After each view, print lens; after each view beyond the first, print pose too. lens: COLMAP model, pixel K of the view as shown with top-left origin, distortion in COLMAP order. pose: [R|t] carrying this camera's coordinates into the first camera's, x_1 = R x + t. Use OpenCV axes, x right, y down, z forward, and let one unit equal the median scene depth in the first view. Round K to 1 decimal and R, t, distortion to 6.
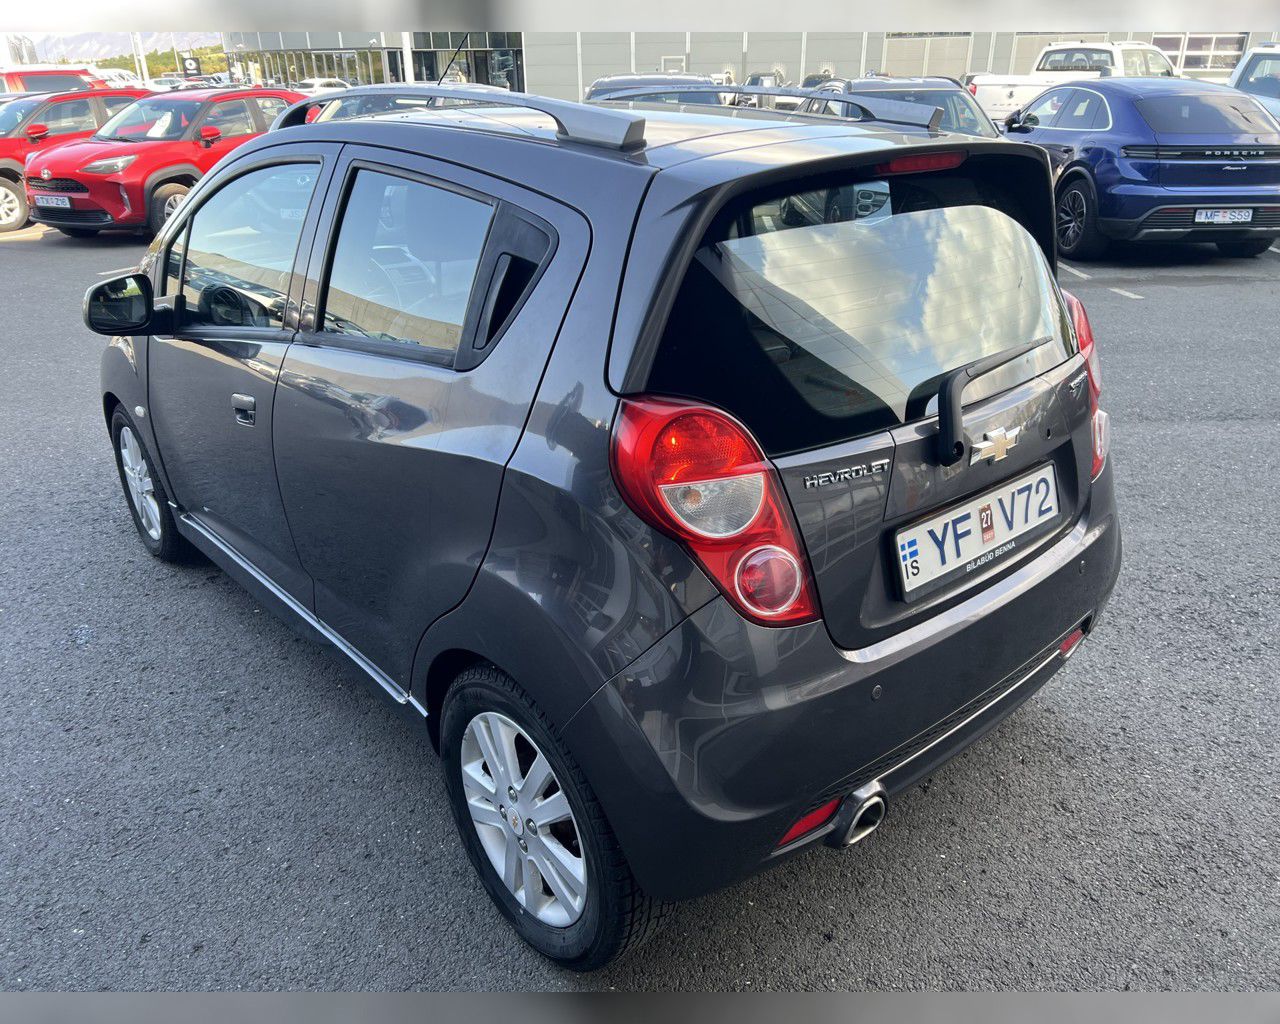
lens RADIAL K [[976.2, 0, 640.0], [0, 976.2, 512.0], [0, 0, 1]] dist [0.064210, -0.065958]
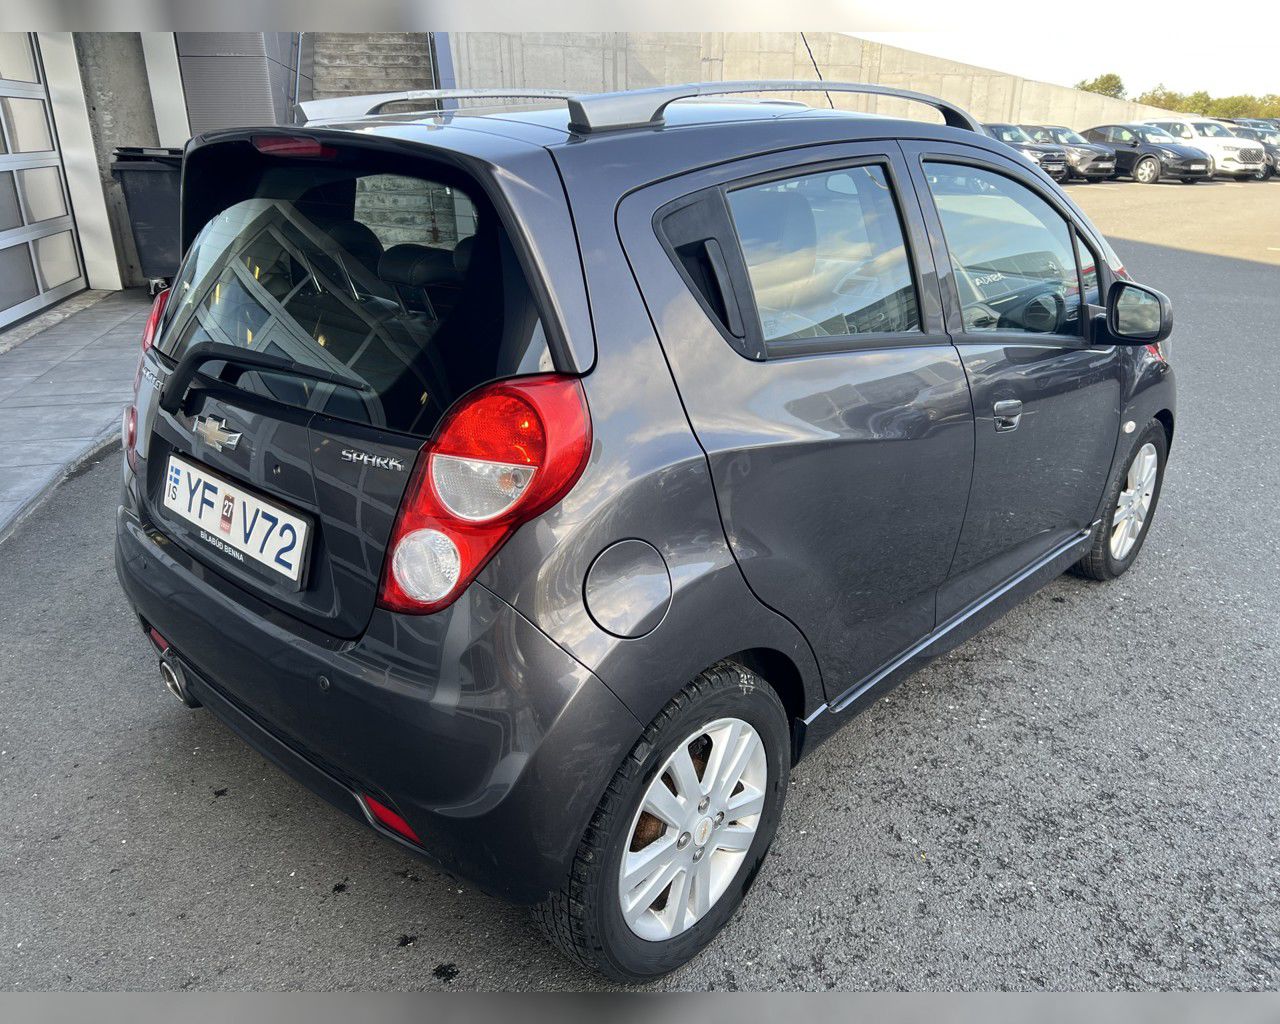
lens RADIAL K [[976.2, 0, 640.0], [0, 976.2, 512.0], [0, 0, 1]] dist [0.064210, -0.065958]
pose [[0.112322, 0.369136, -0.922563, 1.328498], [-0.401558, 0.866112, 0.297659, -0.456131], [0.908920, 0.337029, 0.245513, 1.147740]]
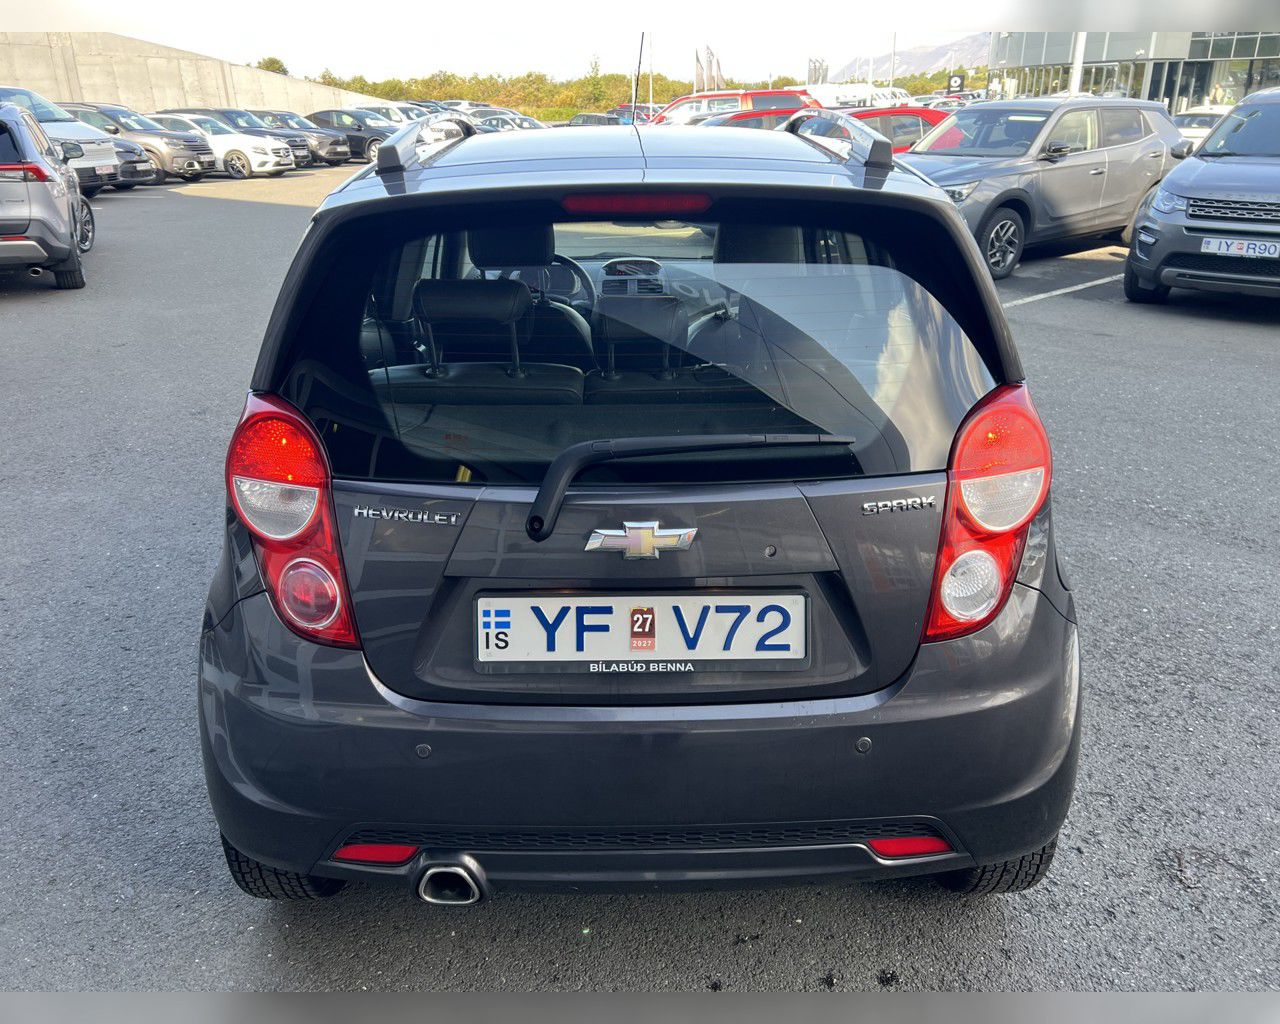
lens RADIAL K [[976.2, 0, 640.0], [0, 976.2, 512.0], [0, 0, 1]] dist [0.064210, -0.065958]
pose [[0.762346, 0.245479, -0.598806, 0.844199], [-0.252981, 0.964683, 0.073398, -0.149145], [0.595676, 0.095532, 0.797524, 0.317278]]
